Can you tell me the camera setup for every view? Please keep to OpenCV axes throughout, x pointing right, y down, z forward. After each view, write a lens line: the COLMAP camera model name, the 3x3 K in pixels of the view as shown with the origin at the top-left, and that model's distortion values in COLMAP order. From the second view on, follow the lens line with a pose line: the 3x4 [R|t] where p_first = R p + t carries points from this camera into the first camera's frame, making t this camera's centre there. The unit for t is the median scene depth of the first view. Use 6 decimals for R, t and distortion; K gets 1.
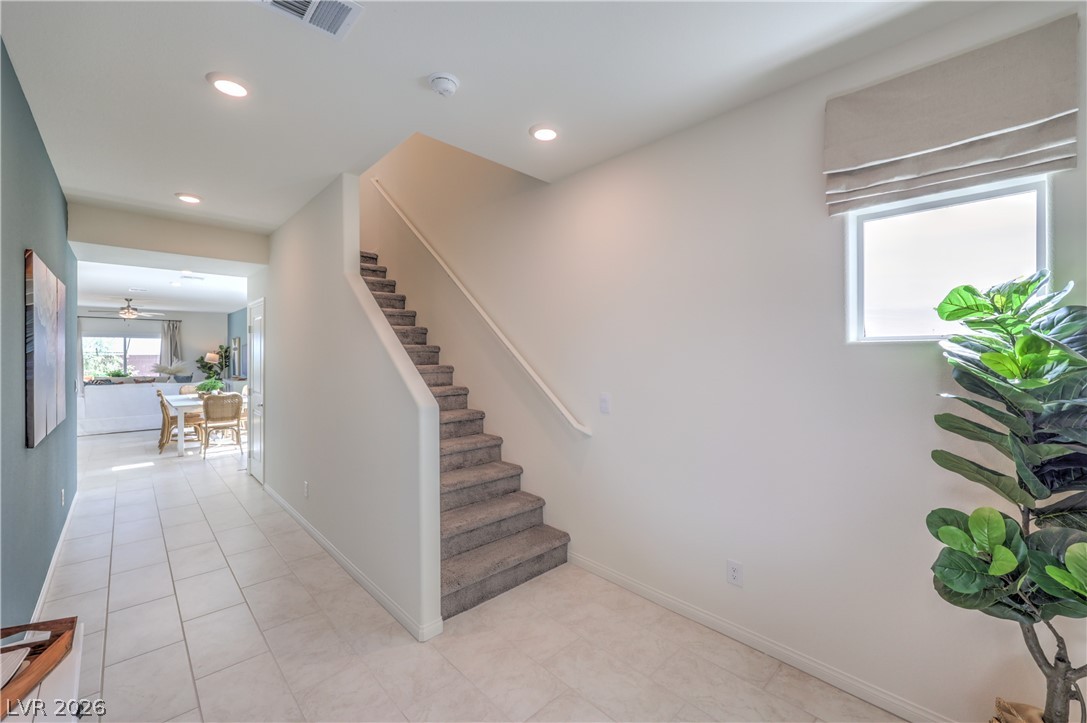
lens RADIAL K [[444.3, 0, 548.4], [0, 444.3, 356.3], [0, 0, 1]] dist [0.003054, 0.001087]
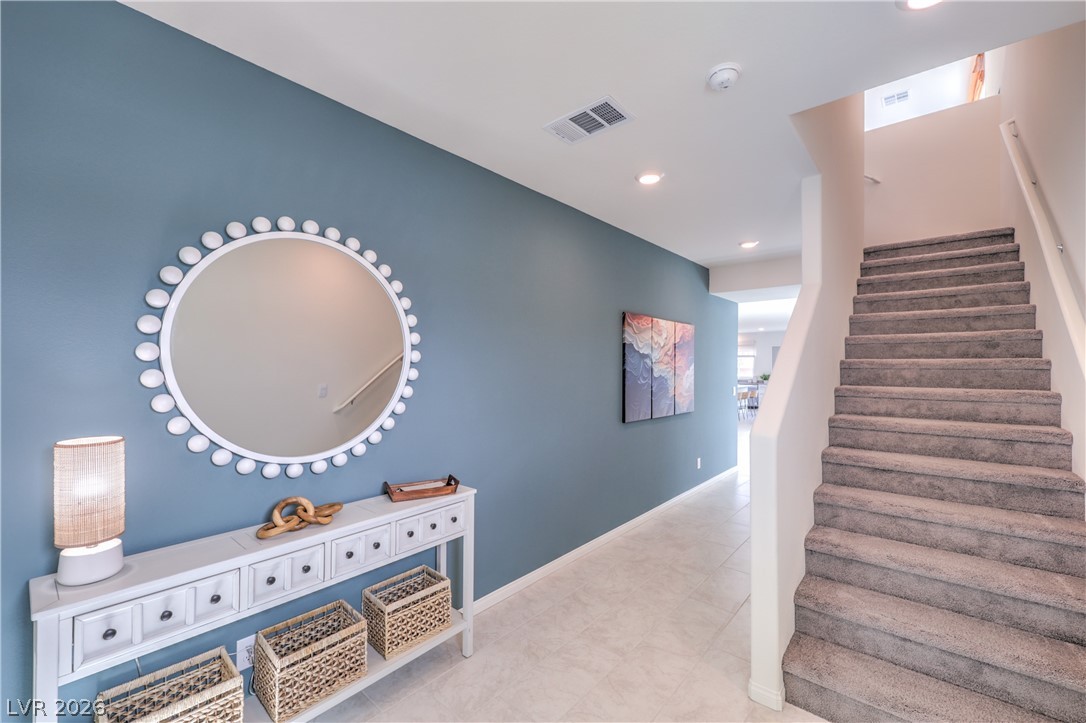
lens RADIAL K [[443.9, 0, 547.9], [0, 443.9, 364.1], [0, 0, 1]] dist [0.003054, 0.001087]
pose [[0.101460, -0.002941, -0.994835, 0.383898], [-0.005270, 0.999980, -0.003493, -0.014418], [0.994826, 0.005598, 0.101442, 0.342141]]
